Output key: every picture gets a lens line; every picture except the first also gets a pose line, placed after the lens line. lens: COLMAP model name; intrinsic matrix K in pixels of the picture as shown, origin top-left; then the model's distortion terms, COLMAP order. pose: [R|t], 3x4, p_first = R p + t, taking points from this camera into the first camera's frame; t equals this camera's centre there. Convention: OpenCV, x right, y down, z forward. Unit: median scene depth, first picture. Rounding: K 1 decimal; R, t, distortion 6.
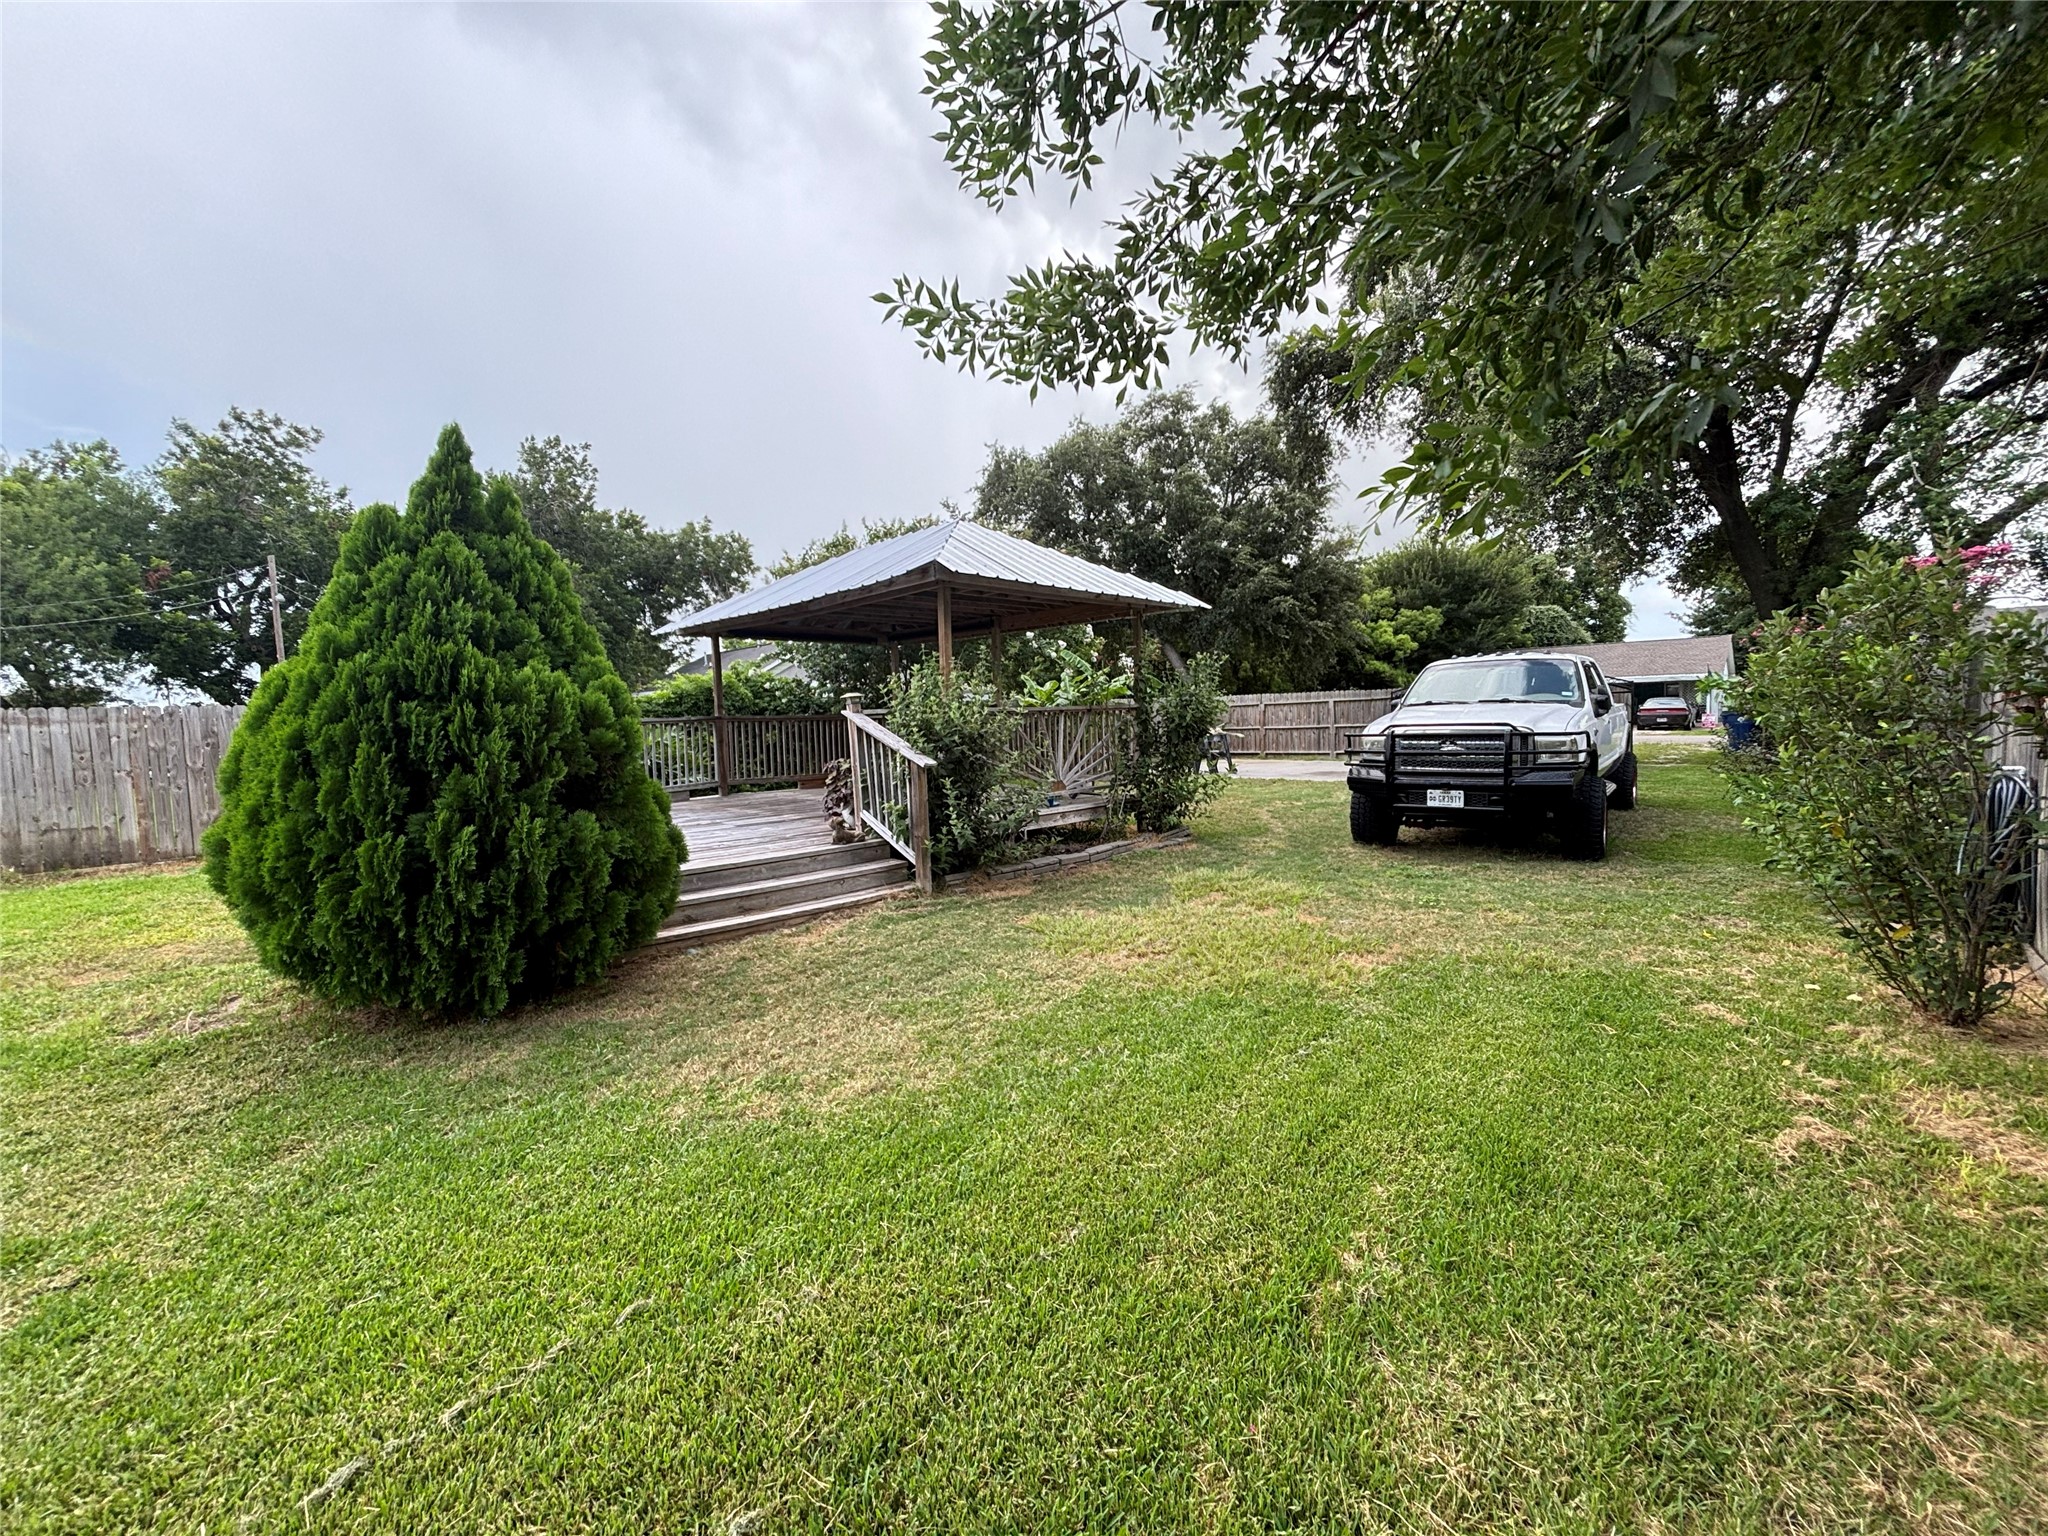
lens RADIAL K [[819.8, 0, 1021.5], [0, 819.8, 759.7], [0, 0, 1]] dist [-0.002848, 0.002811]
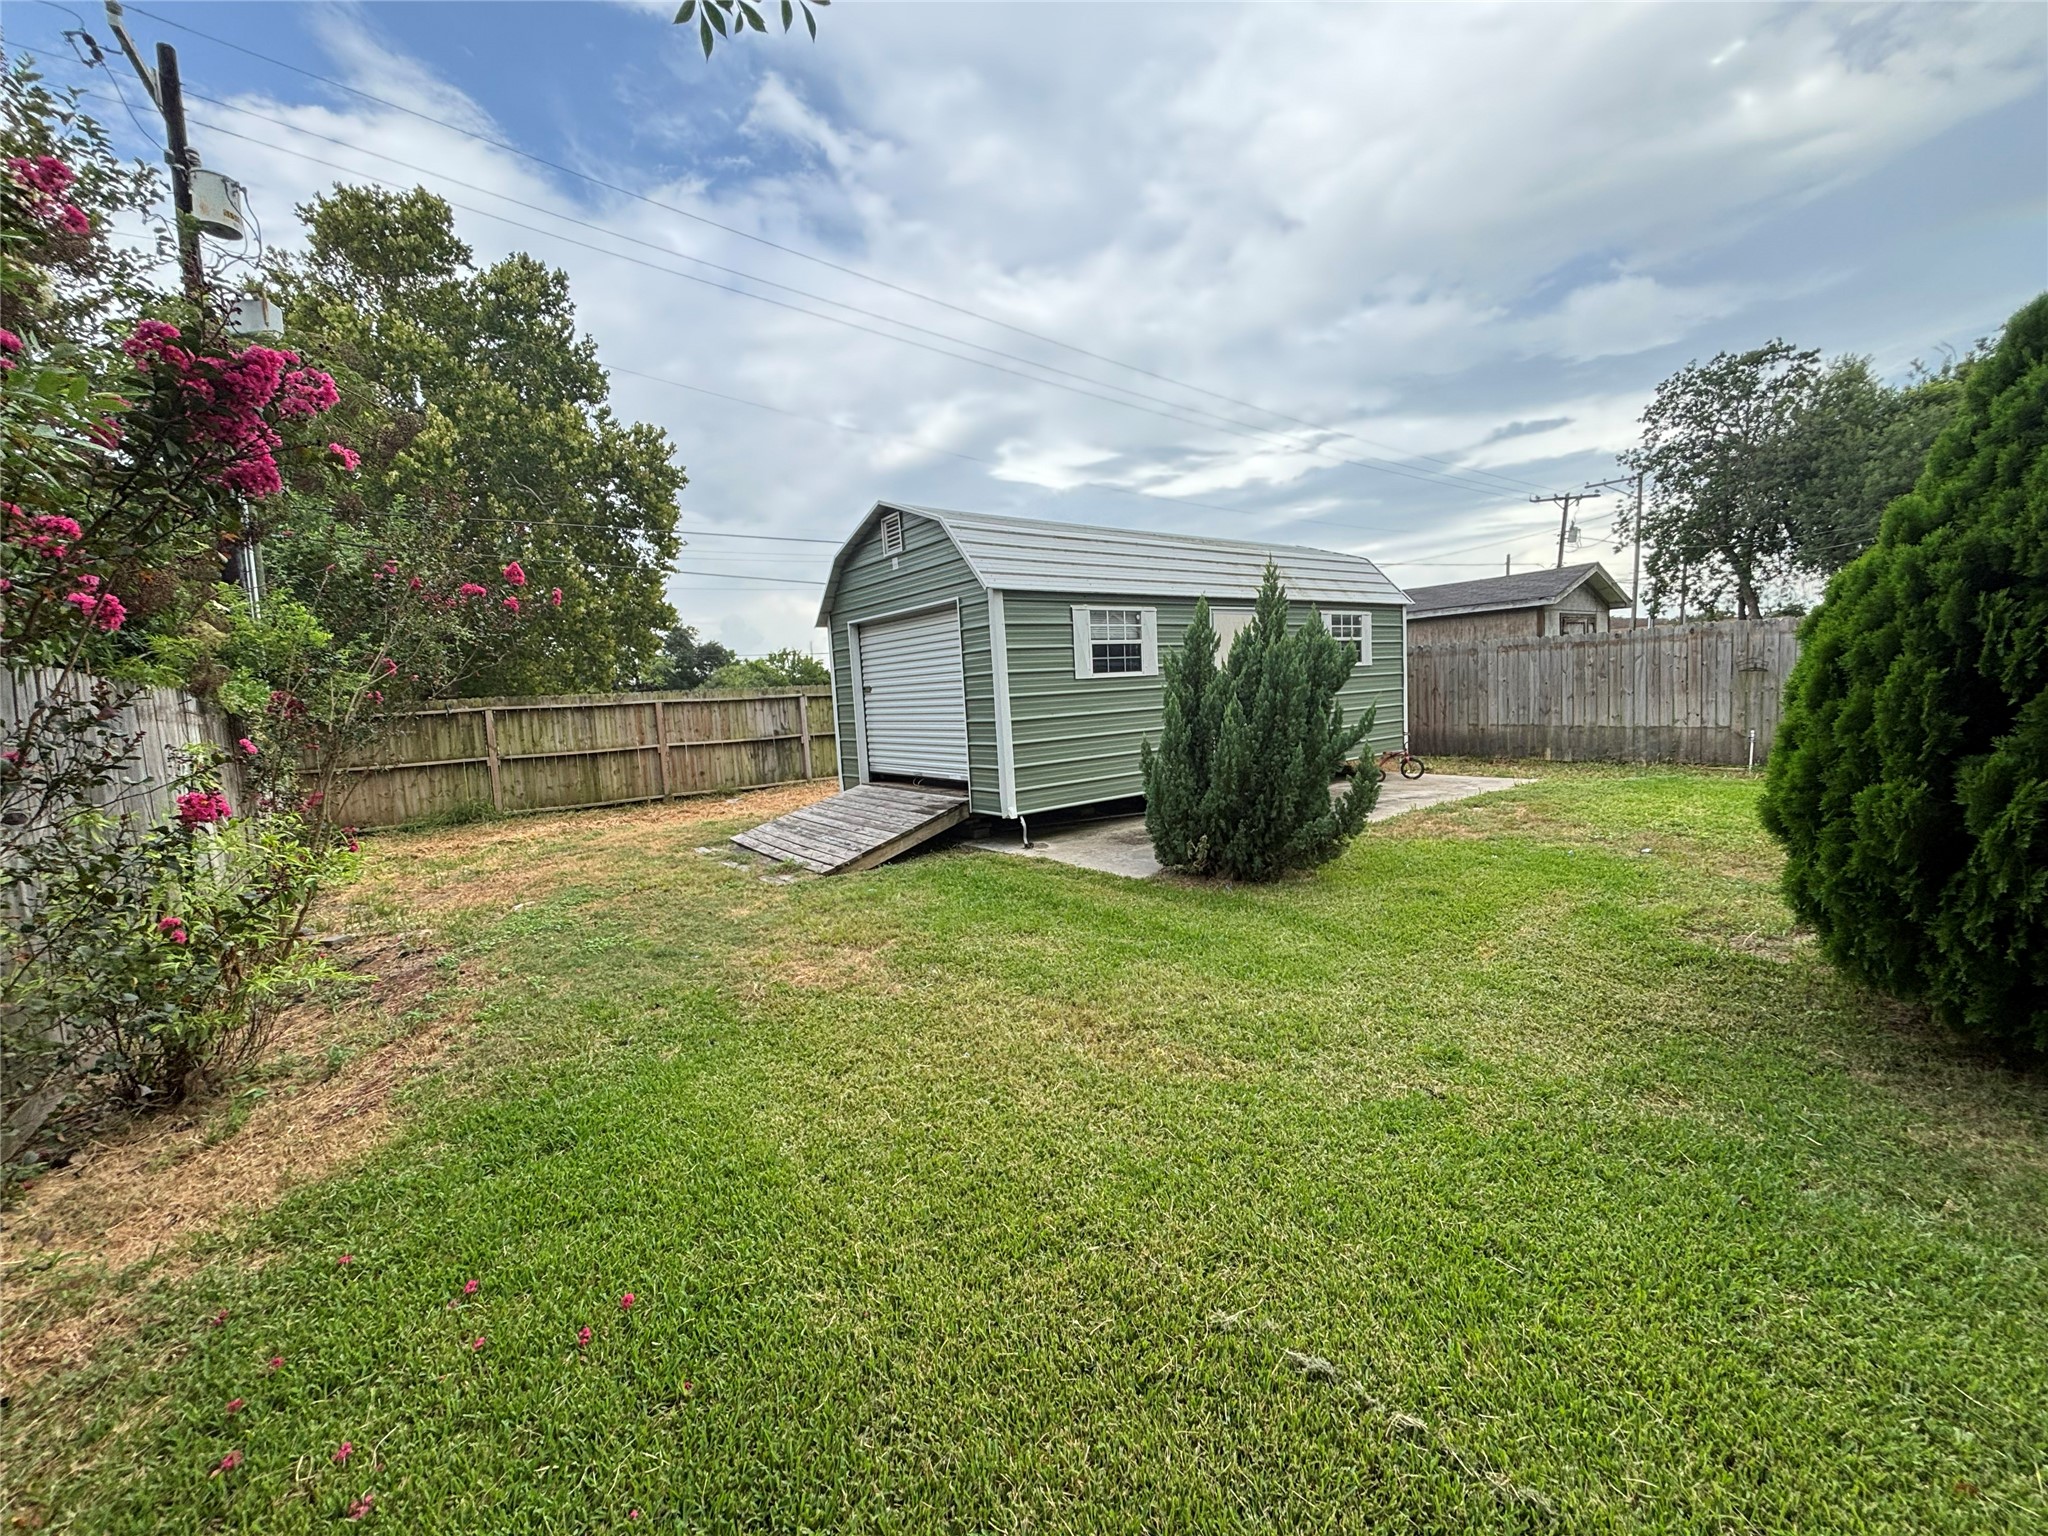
lens RADIAL K [[819.8, 0, 1019.7], [0, 819.8, 769.2], [0, 0, 1]] dist [-0.002848, 0.002811]
pose [[-0.168005, 0.125643, -0.977746, 0.010039], [0.010556, 0.992017, 0.125663, -0.002273], [0.985730, 0.010791, -0.167990, 0.041220]]
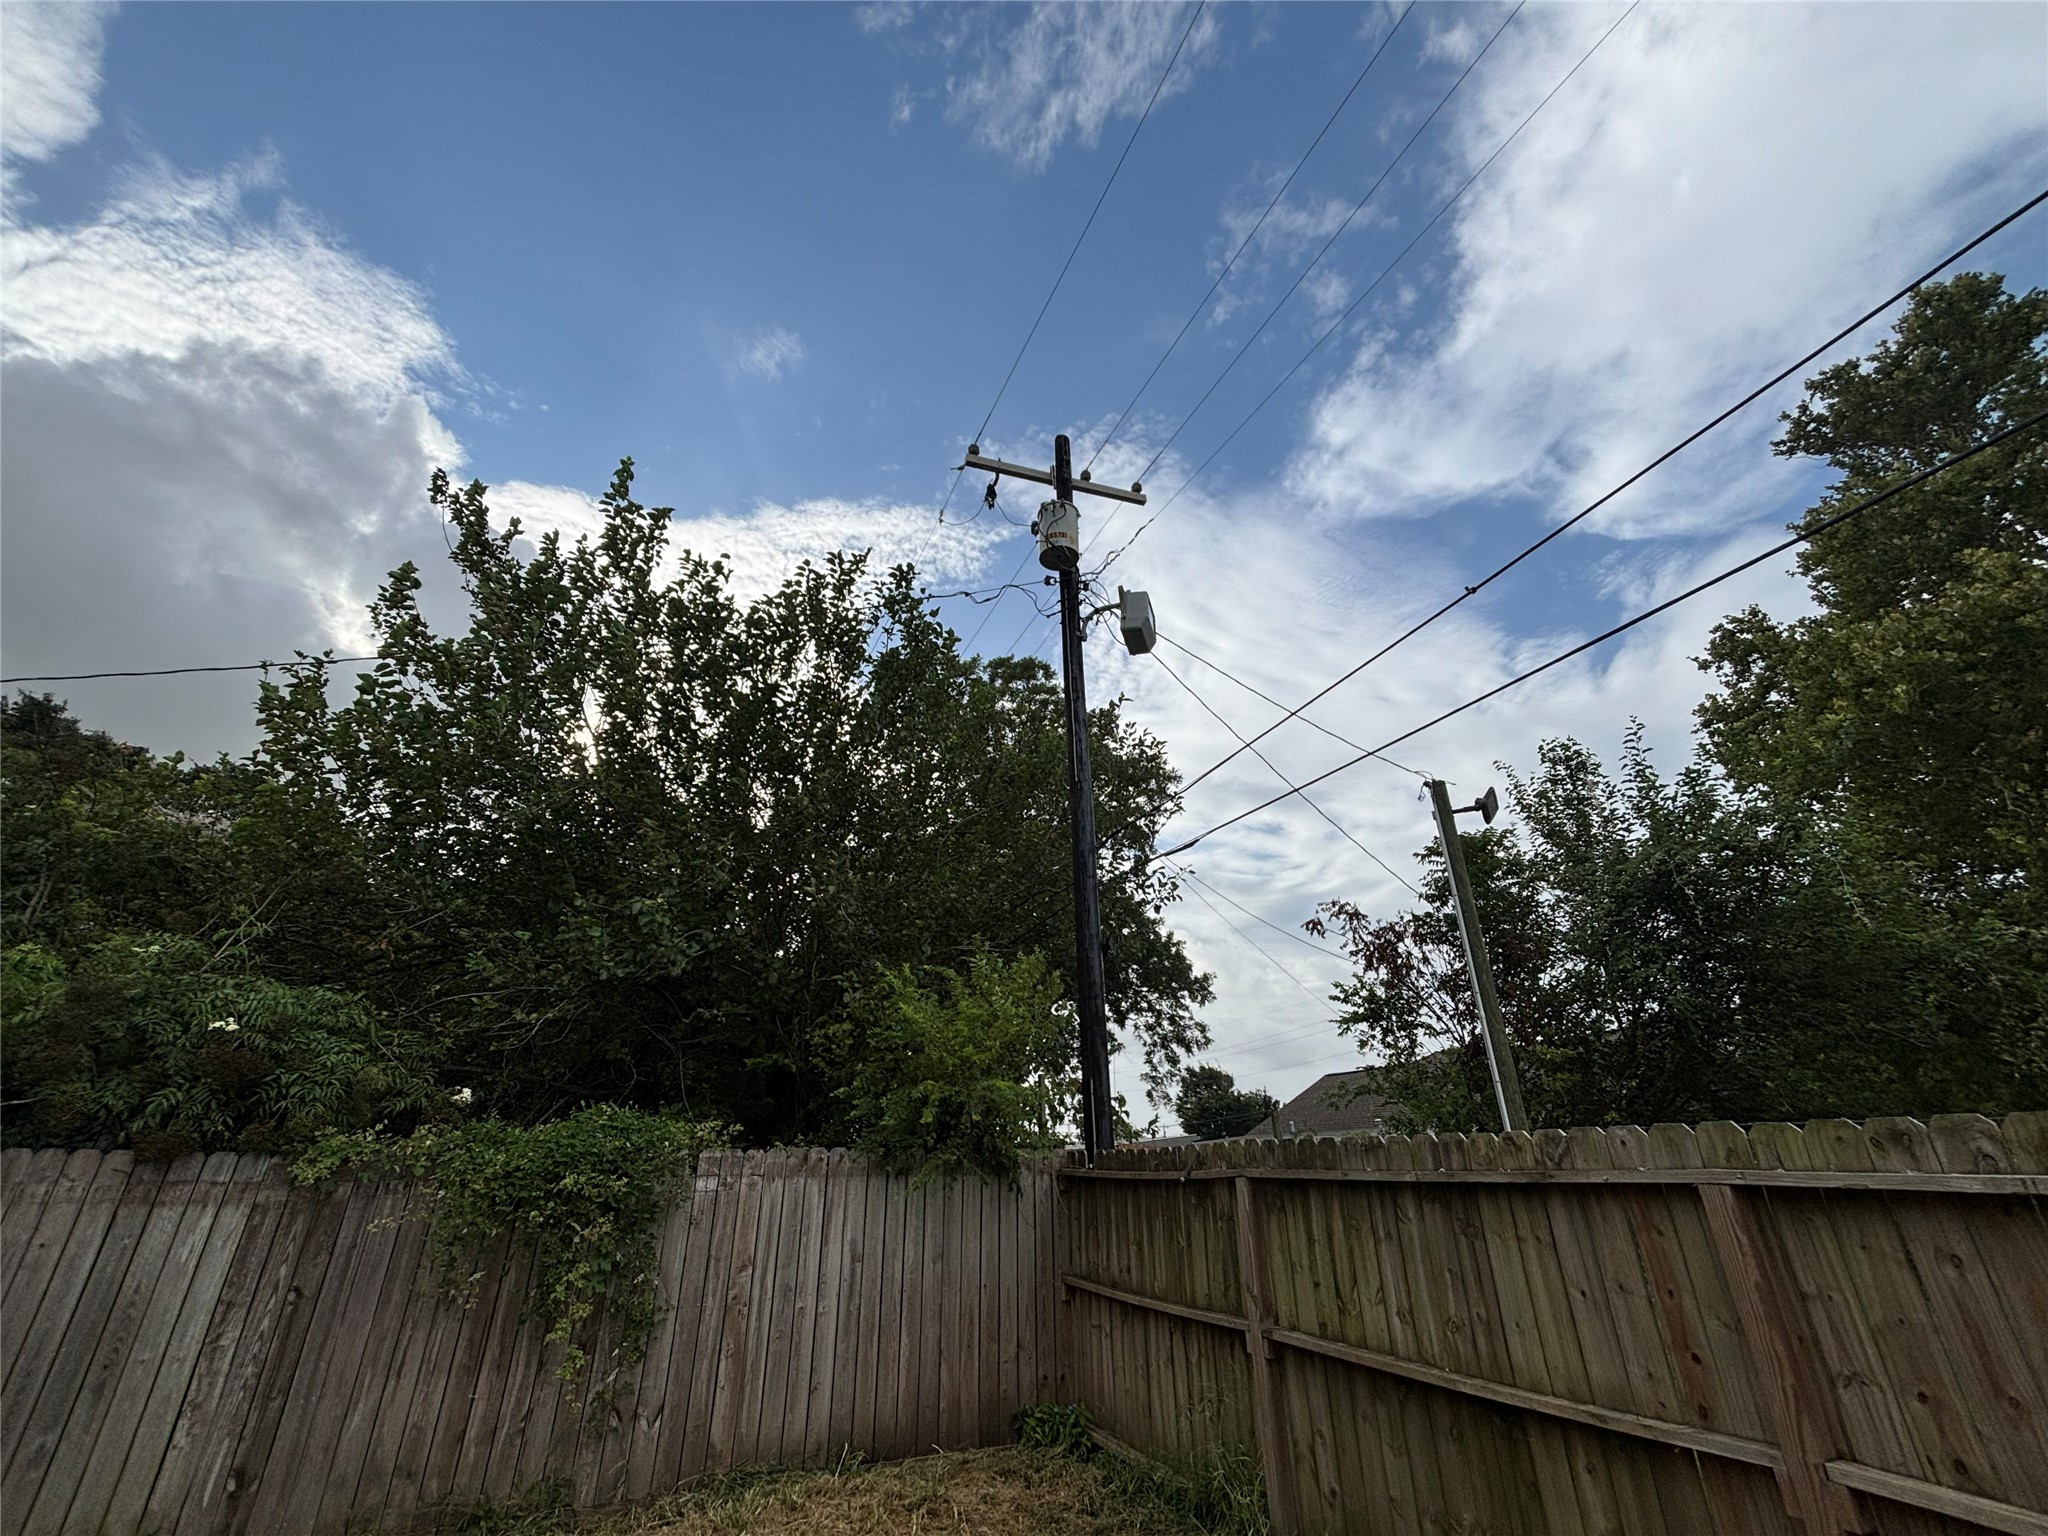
lens RADIAL K [[819.8, 0, 1008.6], [0, 819.8, 779.4], [0, 0, 1]] dist [-0.002848, 0.002811]
pose [[-0.917072, 0.198709, 0.345678, -0.343888], [0.050560, 0.917923, -0.393523, 0.006328], [-0.395503, -0.343411, -0.851849, -0.103322]]
